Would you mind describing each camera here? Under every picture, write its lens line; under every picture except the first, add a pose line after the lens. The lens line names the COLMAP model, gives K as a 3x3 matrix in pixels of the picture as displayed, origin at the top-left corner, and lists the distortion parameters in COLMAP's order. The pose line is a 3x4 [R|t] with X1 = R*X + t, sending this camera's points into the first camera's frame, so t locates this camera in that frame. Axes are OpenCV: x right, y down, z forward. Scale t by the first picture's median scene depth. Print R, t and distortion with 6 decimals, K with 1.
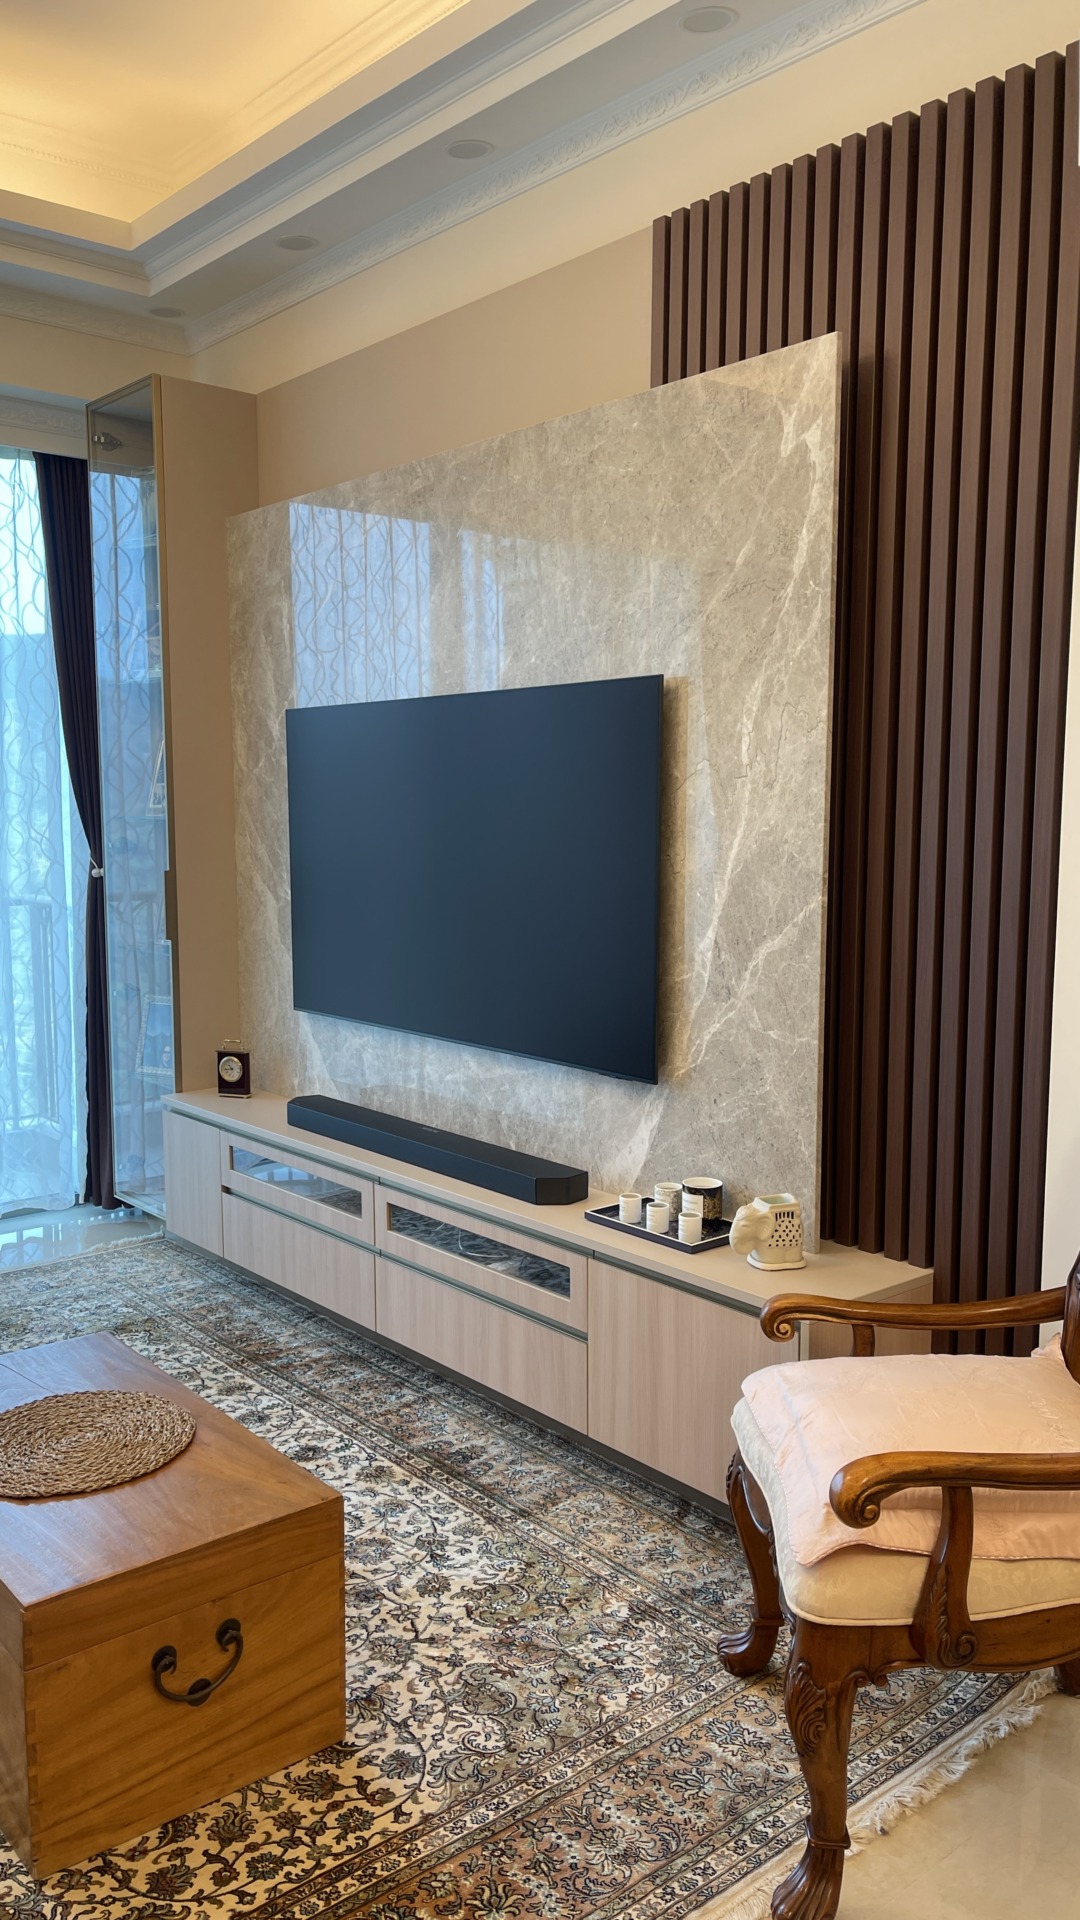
lens RADIAL K [[1457.8, 0, 540.0], [0, 1457.8, 960.0], [0, 0, 1]] dist [0.029829, -0.046687]
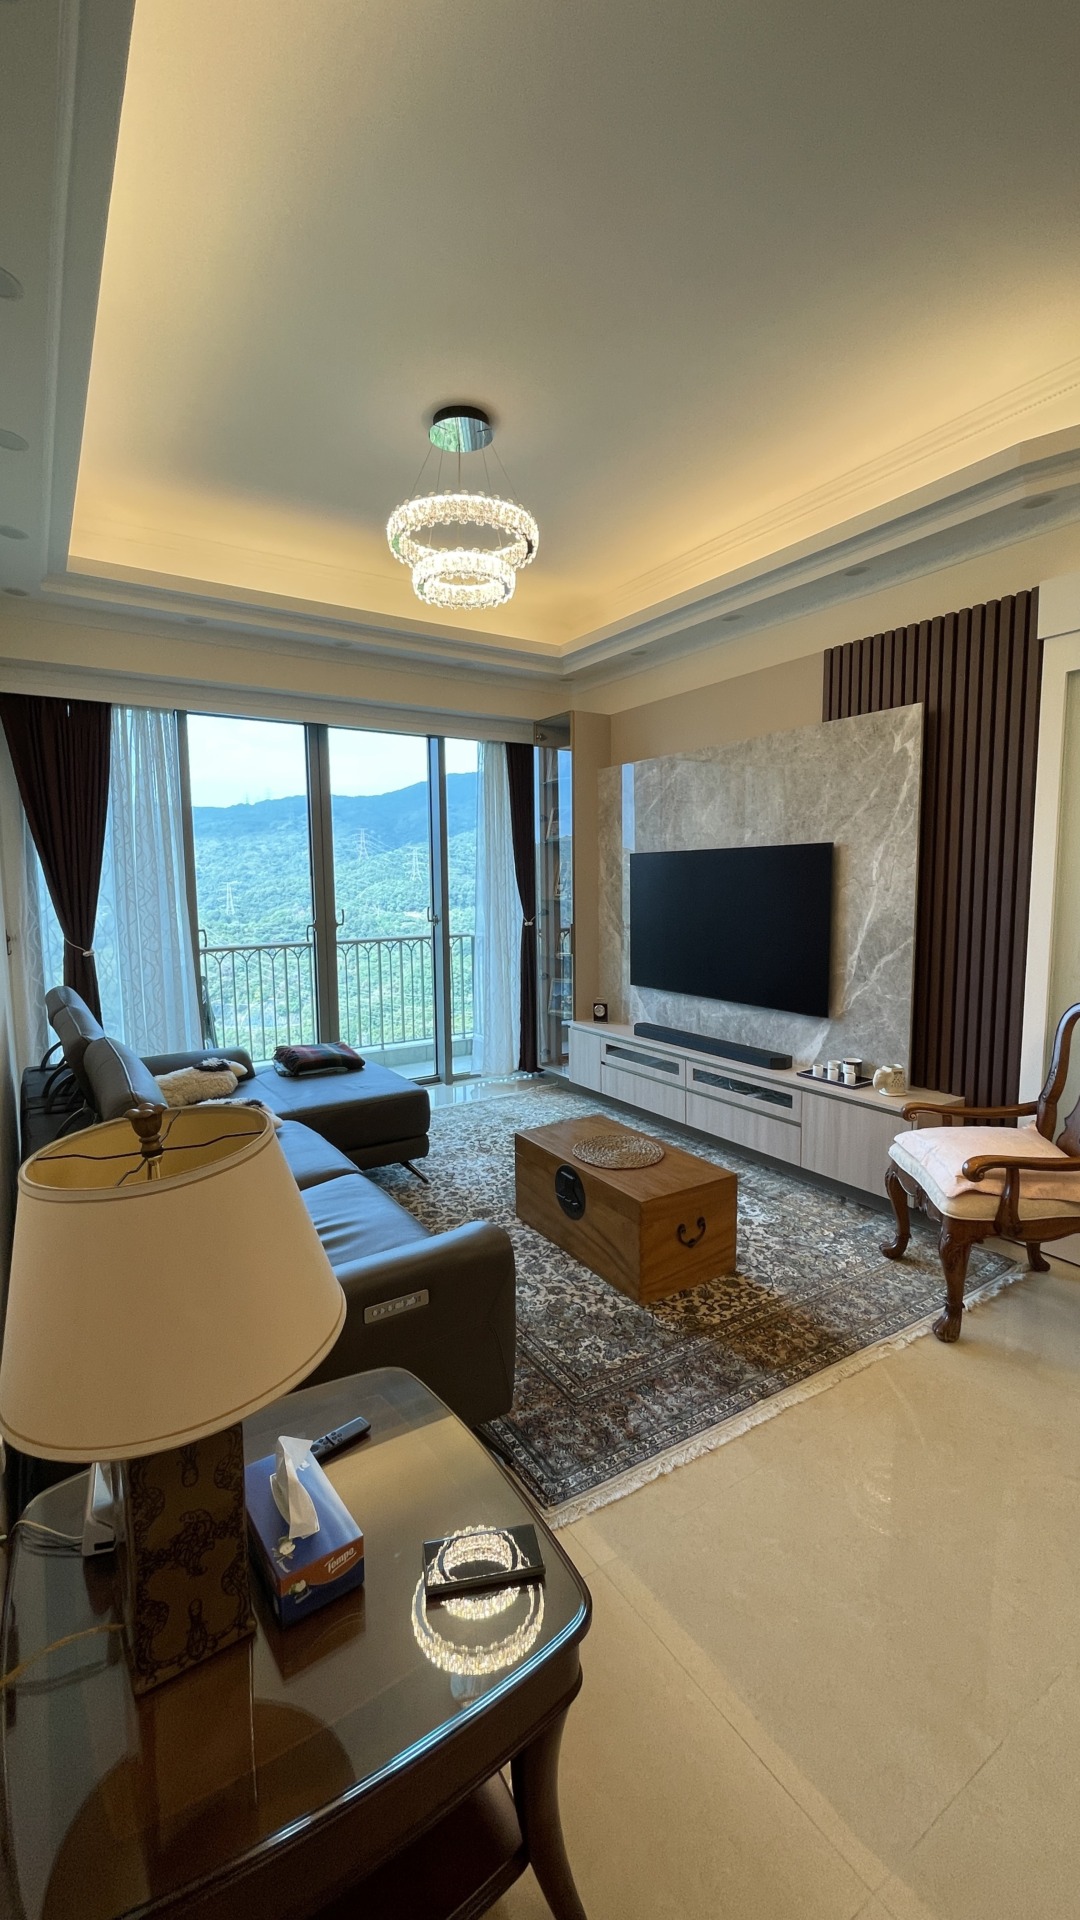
lens RADIAL K [[752.3, 0, 530.0], [0, 752.3, 948.2], [0, 0, 1]] dist [-0.028713, -0.000122]
pose [[0.987821, -0.001059, -0.155589, -0.221028], [-0.001284, 0.999887, -0.014953, -0.007357], [0.155588, 0.014971, 0.987709, -0.272241]]
